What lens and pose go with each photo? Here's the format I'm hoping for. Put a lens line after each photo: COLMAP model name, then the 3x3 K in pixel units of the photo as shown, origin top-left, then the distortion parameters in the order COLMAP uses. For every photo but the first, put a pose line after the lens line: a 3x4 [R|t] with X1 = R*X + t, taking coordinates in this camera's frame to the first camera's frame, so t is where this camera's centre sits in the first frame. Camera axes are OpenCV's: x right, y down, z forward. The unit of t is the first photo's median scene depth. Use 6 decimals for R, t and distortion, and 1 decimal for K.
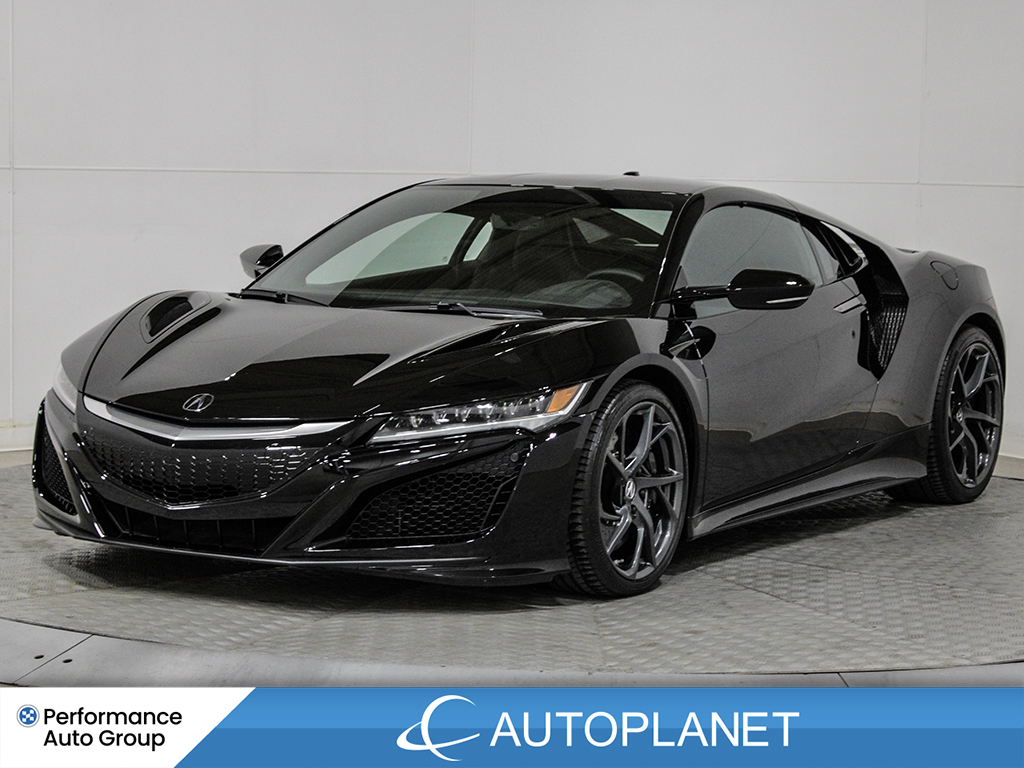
lens RADIAL K [[1340.0, 0, 514.8], [0, 1340.0, 380.7], [0, 0, 1]] dist [0.104230, 0.000000]
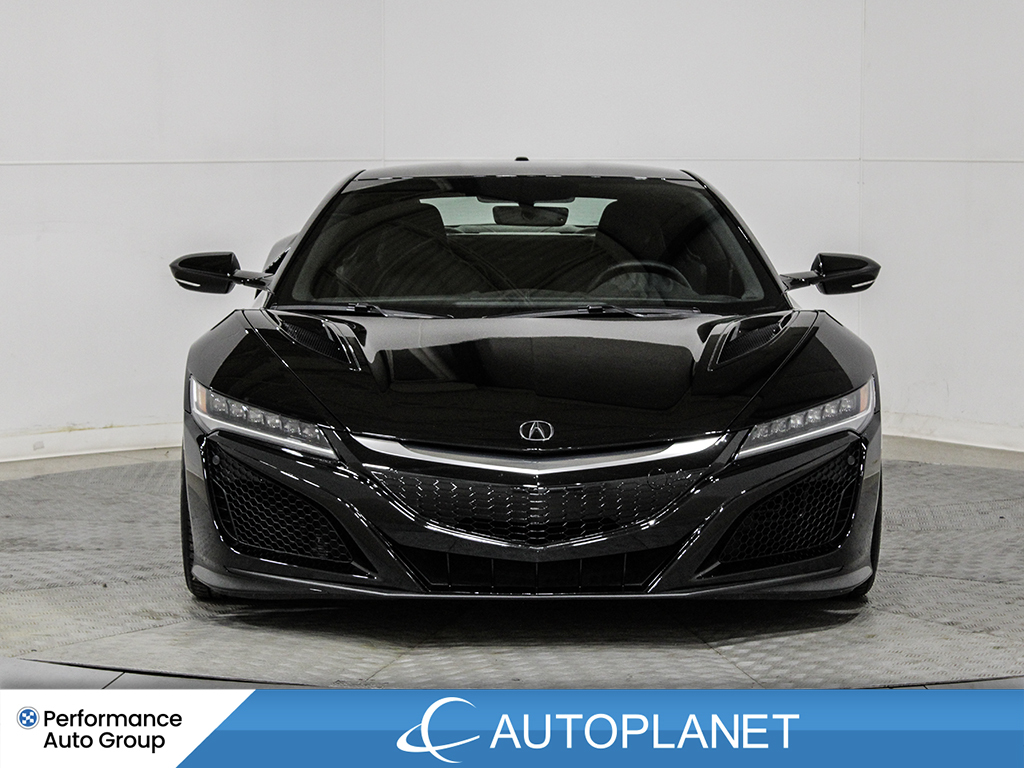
lens RADIAL K [[1415.9, 0, 513.5], [0, 1415.9, 387.6], [0, 0, 1]] dist [0.299450, 0.000000]
pose [[0.935705, -0.075493, 0.344611, -0.425367], [0.071293, 0.997145, 0.024864, -0.027956], [-0.345504, 0.001303, 0.938416, 0.082277]]
